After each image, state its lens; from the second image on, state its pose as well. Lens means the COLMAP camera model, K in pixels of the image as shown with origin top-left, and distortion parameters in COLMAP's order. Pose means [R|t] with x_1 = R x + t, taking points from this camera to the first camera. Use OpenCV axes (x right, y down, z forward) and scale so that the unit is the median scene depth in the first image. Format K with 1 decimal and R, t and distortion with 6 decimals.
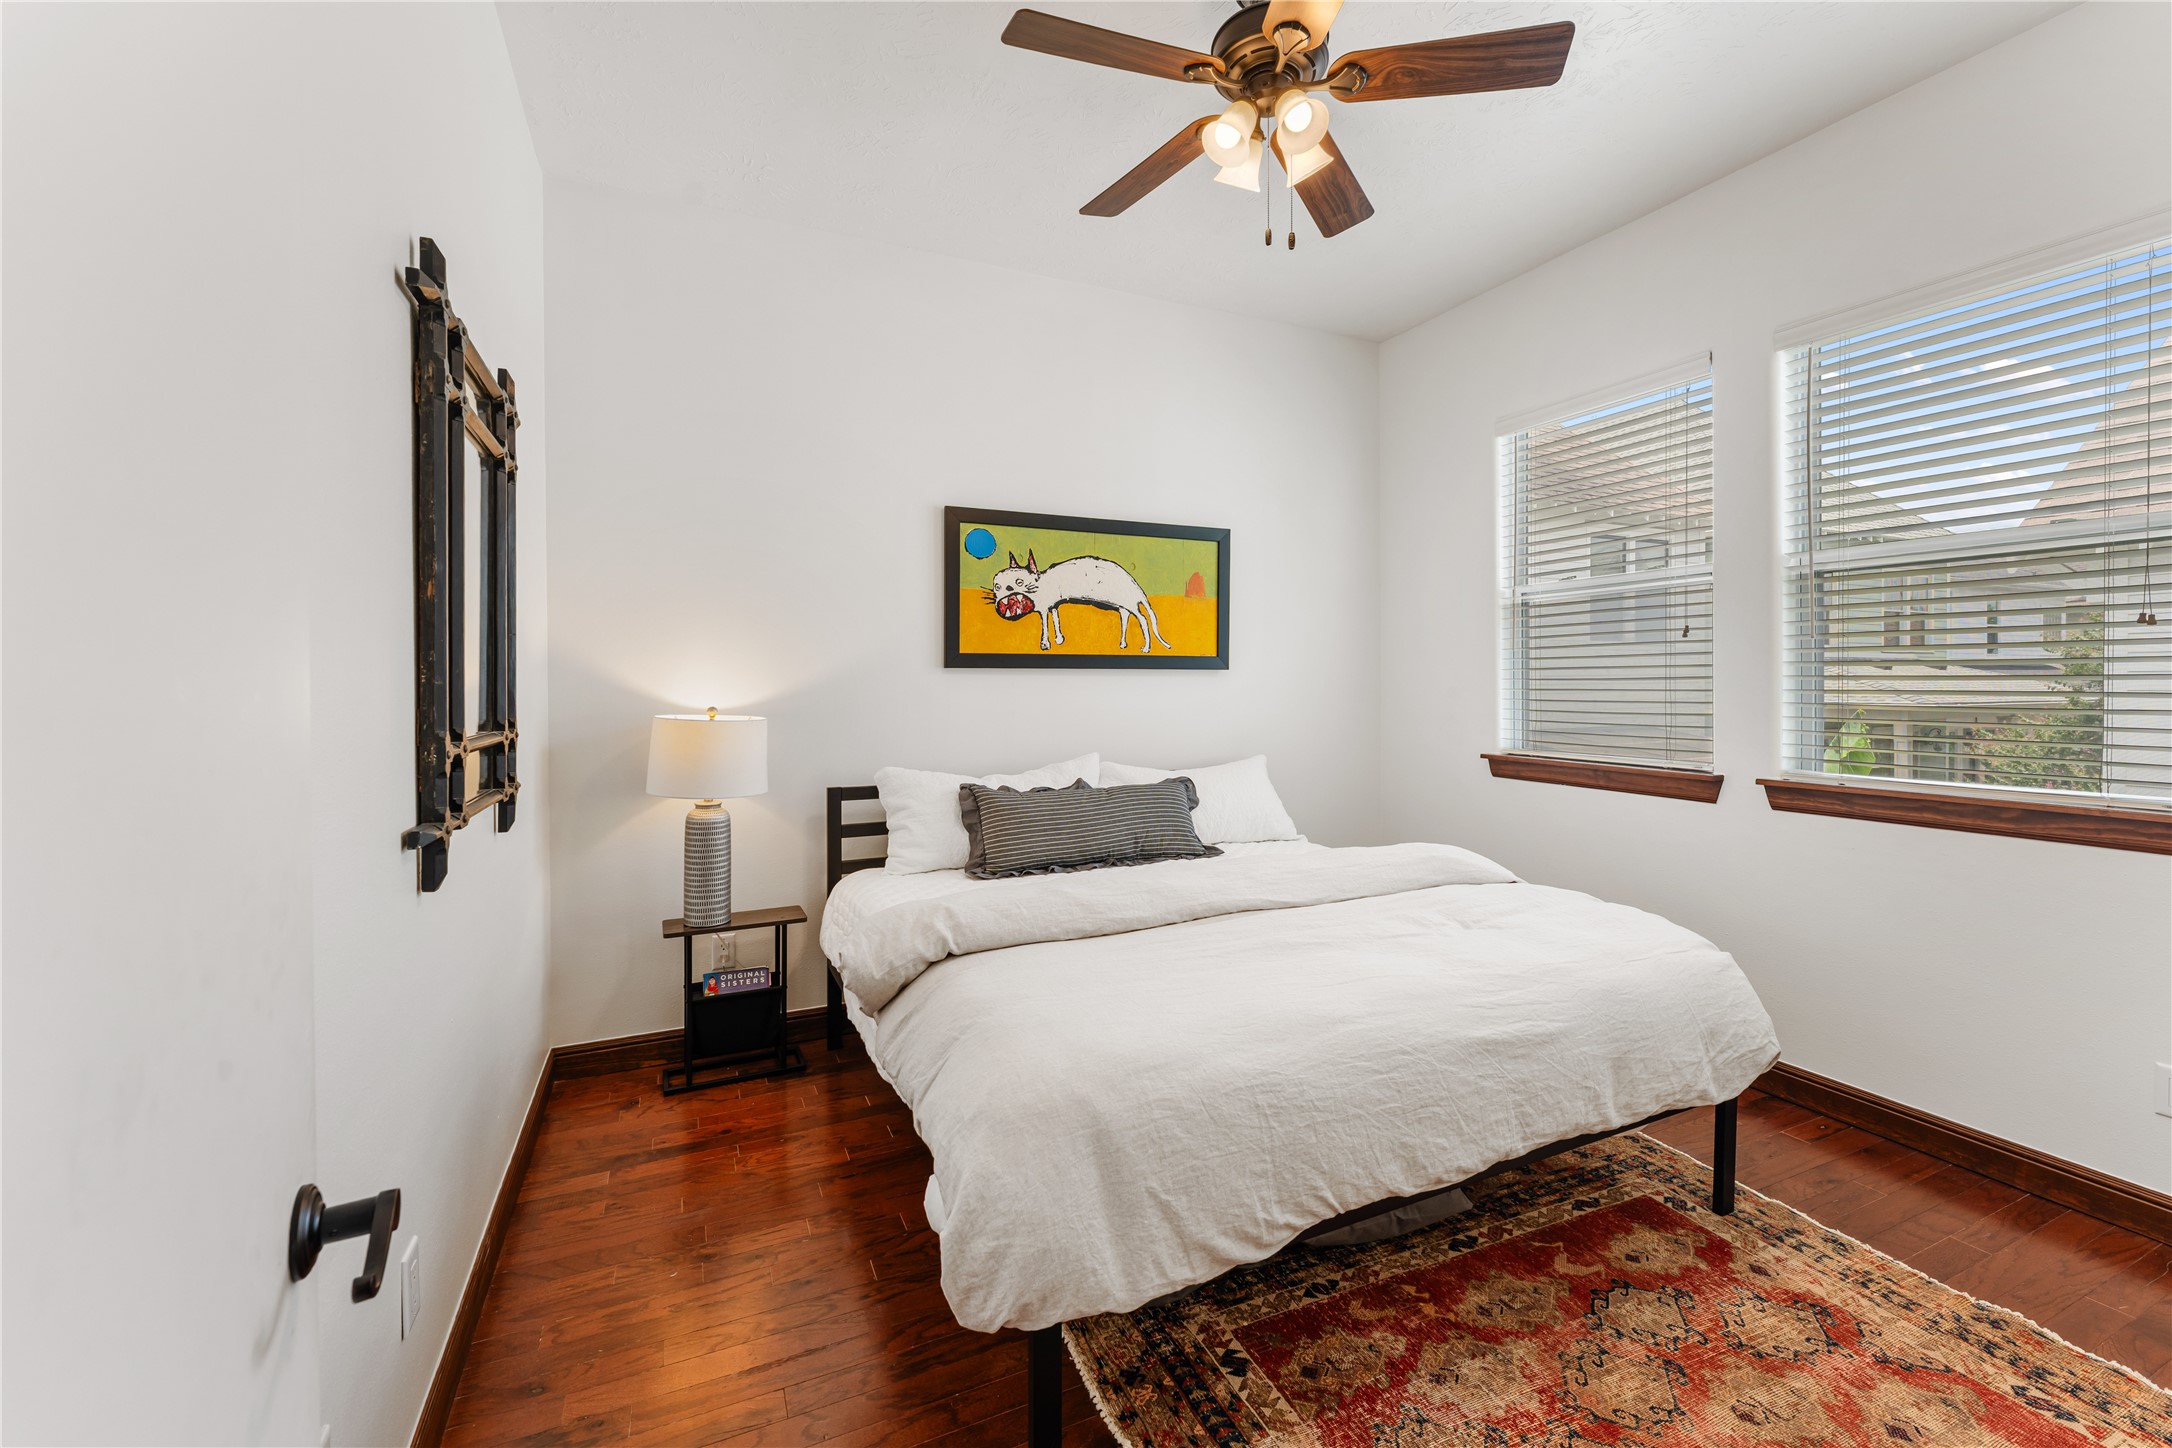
lens RADIAL K [[883.2, 0, 1060.9], [0, 883.2, 684.5], [0, 0, 1]] dist [0.001616, -0.001289]
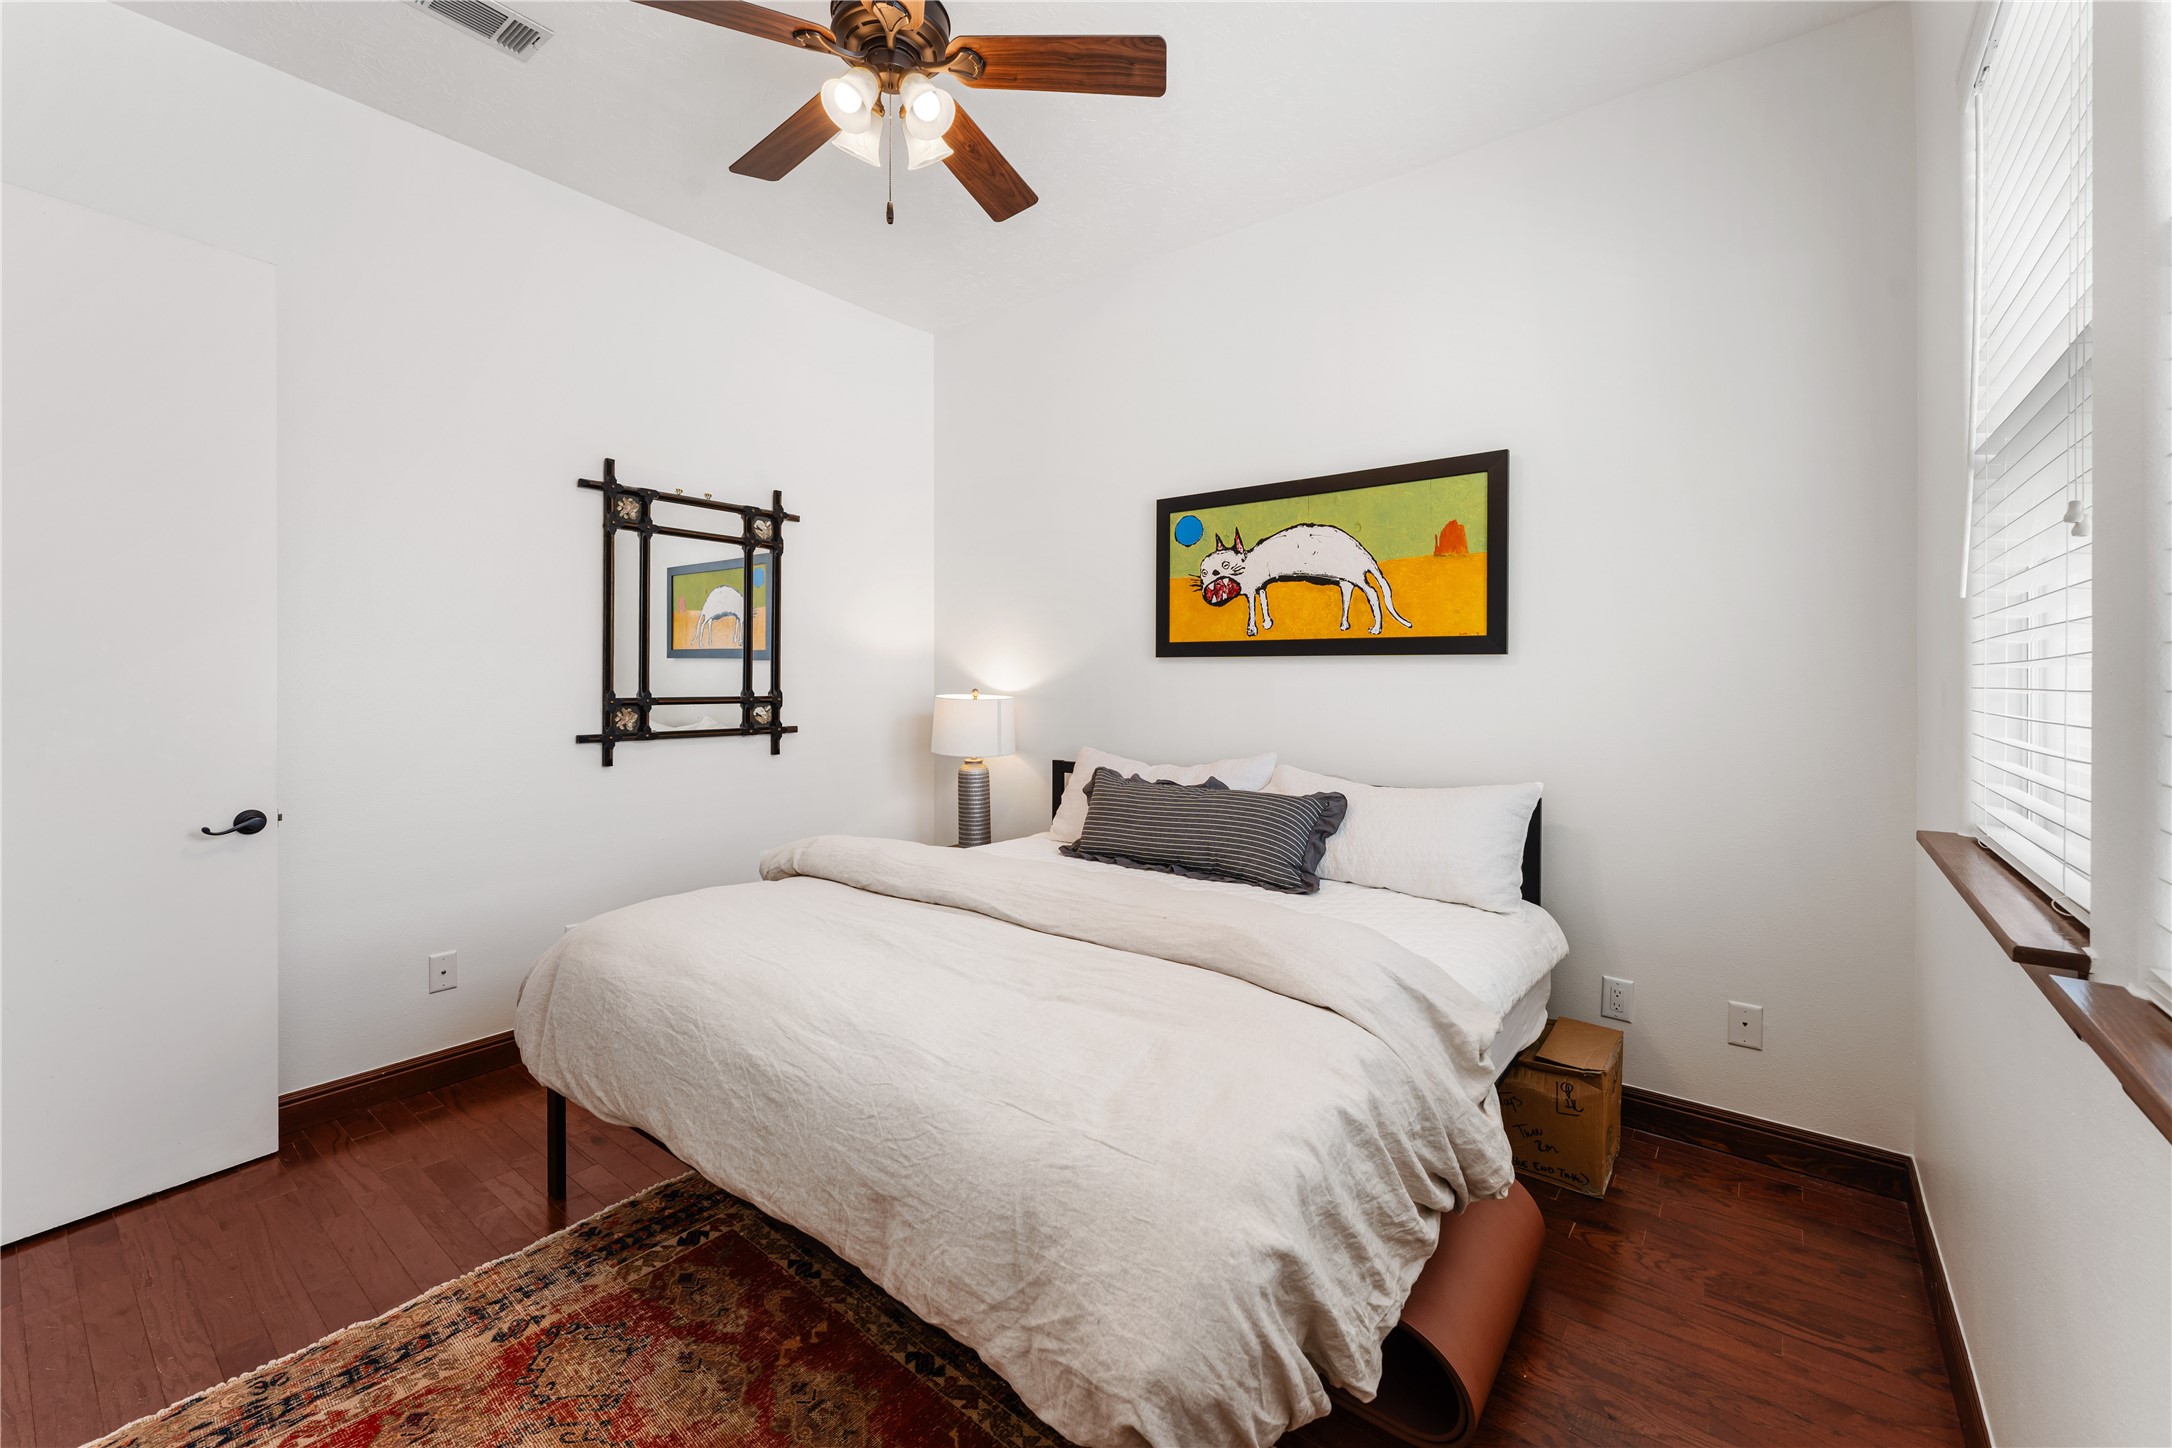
lens RADIAL K [[883.2, 0, 1097.3], [0, 883.2, 675.1], [0, 0, 1]] dist [0.001616, -0.001289]
pose [[0.466623, 0.003734, -0.884448, 0.725355], [-0.007648, 0.999971, 0.000186, 0.002310], [0.884423, 0.006677, 0.466638, 0.444937]]
